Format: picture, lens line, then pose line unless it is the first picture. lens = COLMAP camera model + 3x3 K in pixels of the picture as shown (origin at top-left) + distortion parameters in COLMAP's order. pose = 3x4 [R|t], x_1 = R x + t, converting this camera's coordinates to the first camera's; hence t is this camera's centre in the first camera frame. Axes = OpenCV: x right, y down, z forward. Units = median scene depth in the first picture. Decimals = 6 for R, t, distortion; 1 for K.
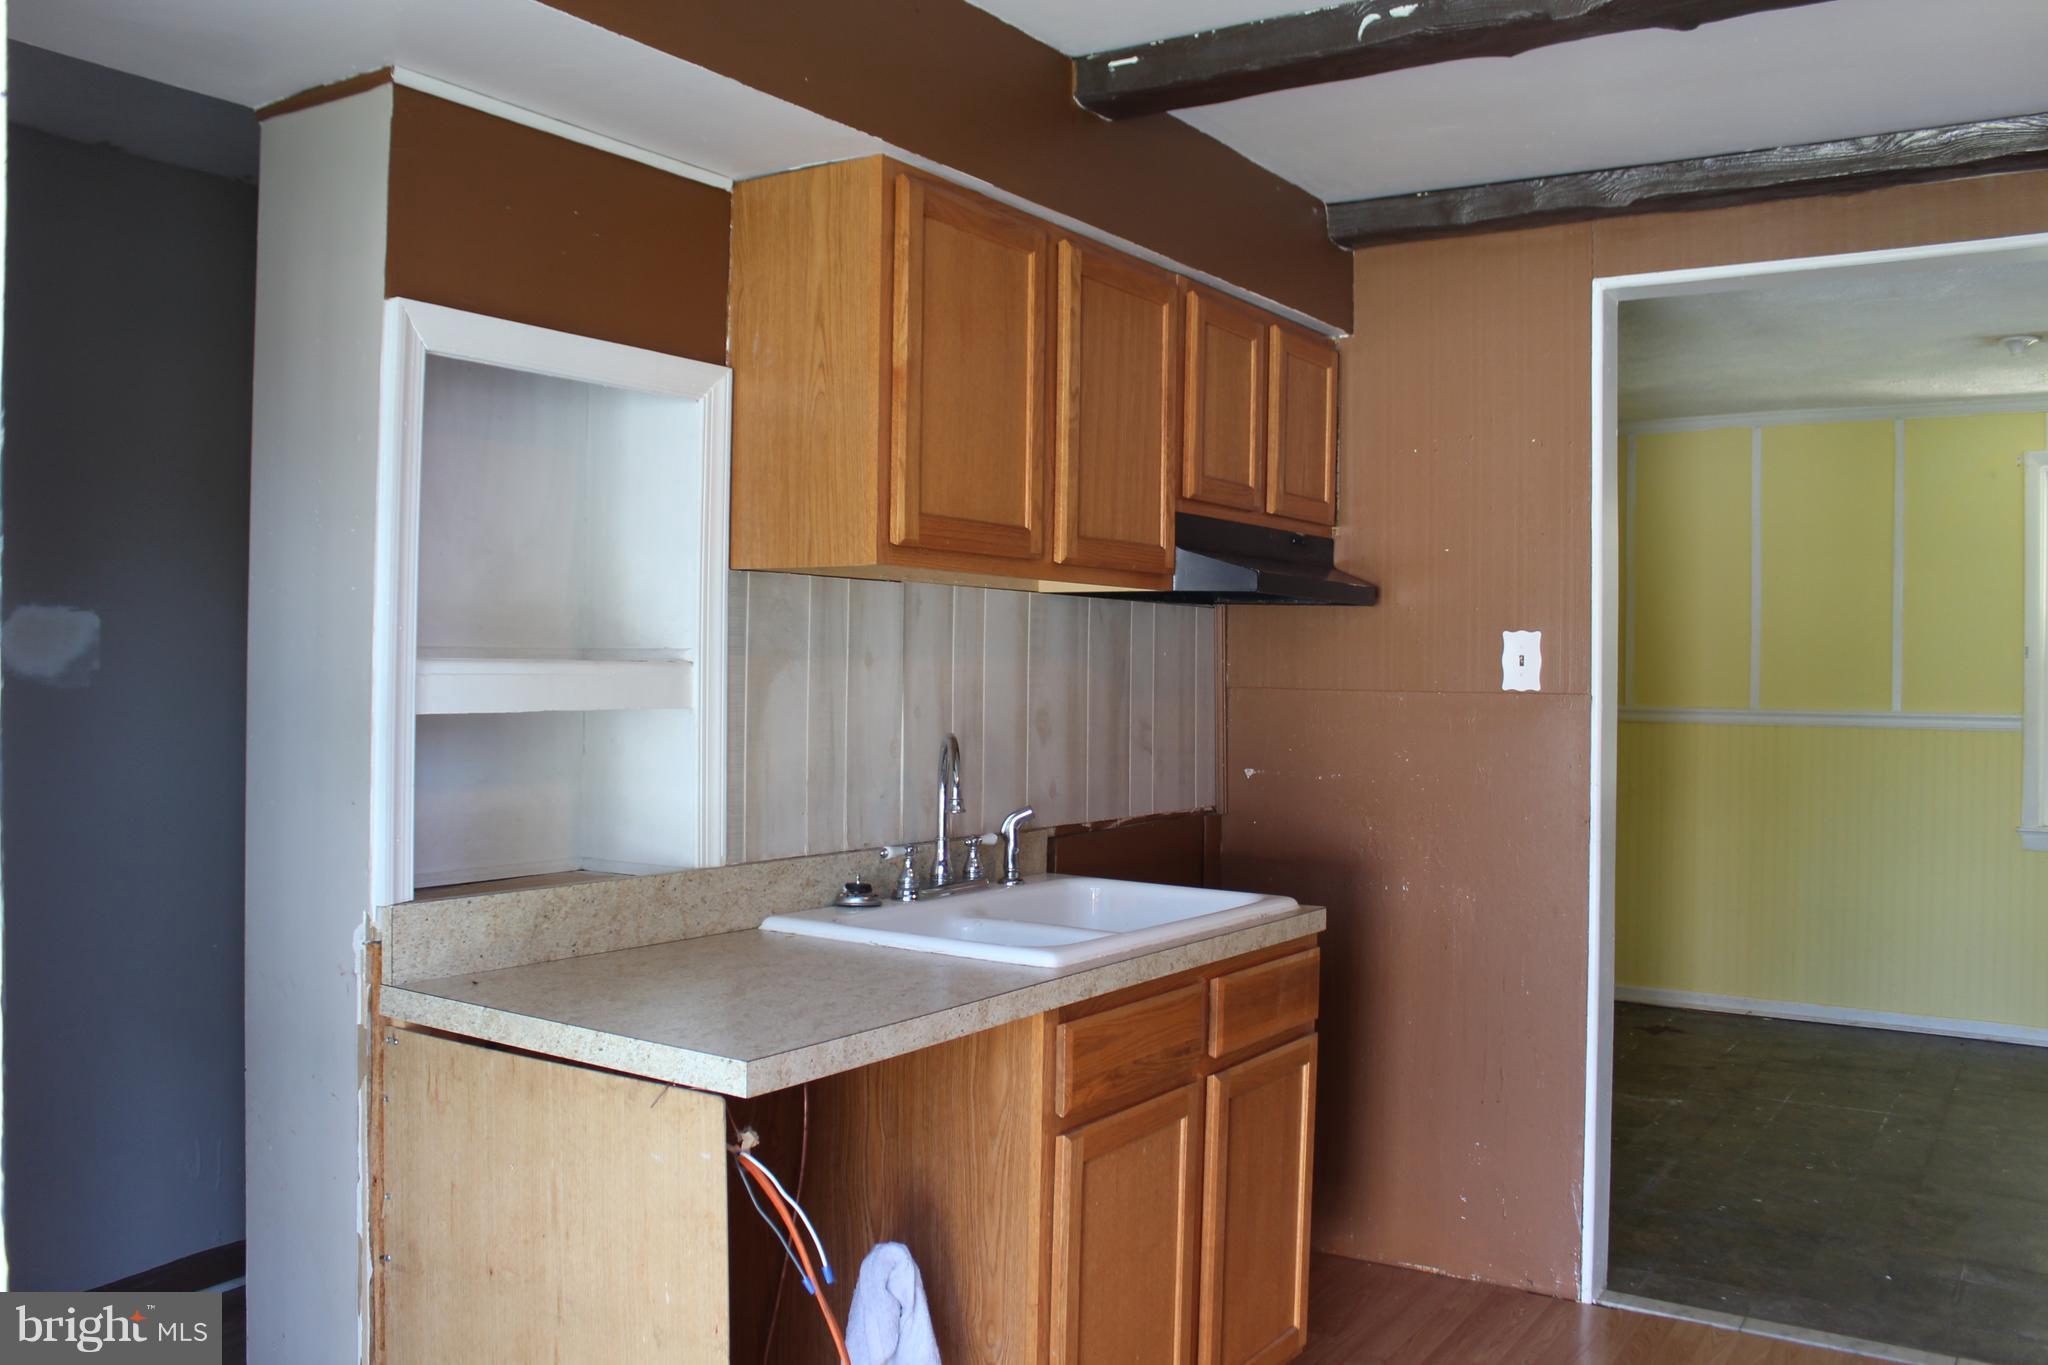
lens RADIAL K [[1747.7, 0, 1031.7], [0, 1747.7, 620.2], [0, 0, 1]] dist [-0.181713, 0.184526]
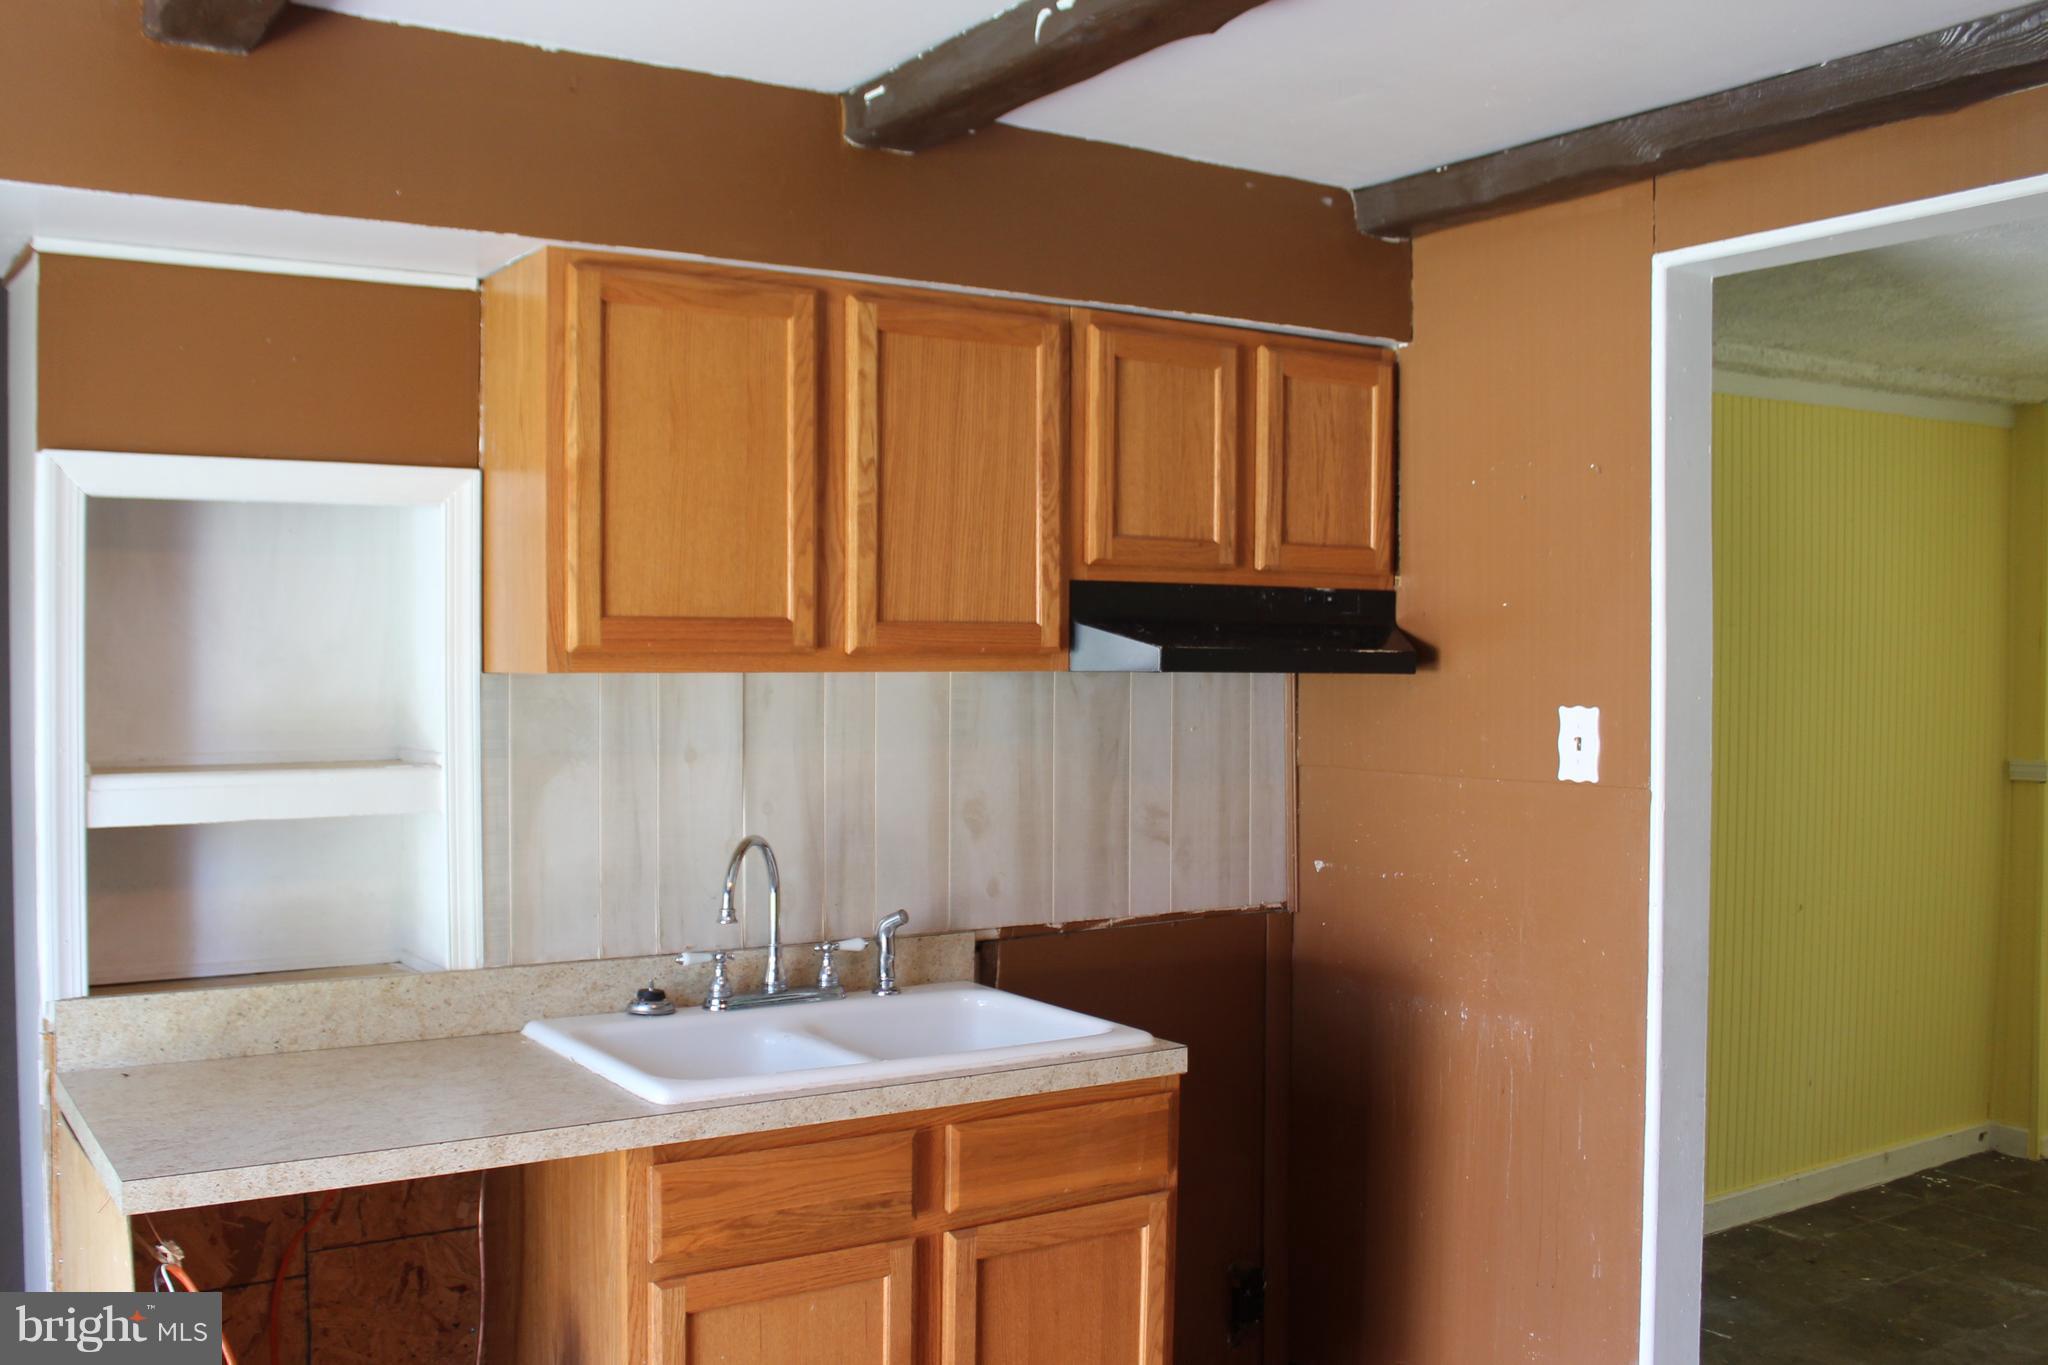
lens RADIAL K [[1921.2, 0, 983.1], [0, 1921.2, 671.1], [0, 0, 1]] dist [-0.171960, 0.174195]
pose [[0.911655, -0.007704, -0.410885, 0.490042], [0.020432, 0.999438, 0.026593, -0.048587], [0.410449, -0.032639, 0.911299, 0.113790]]
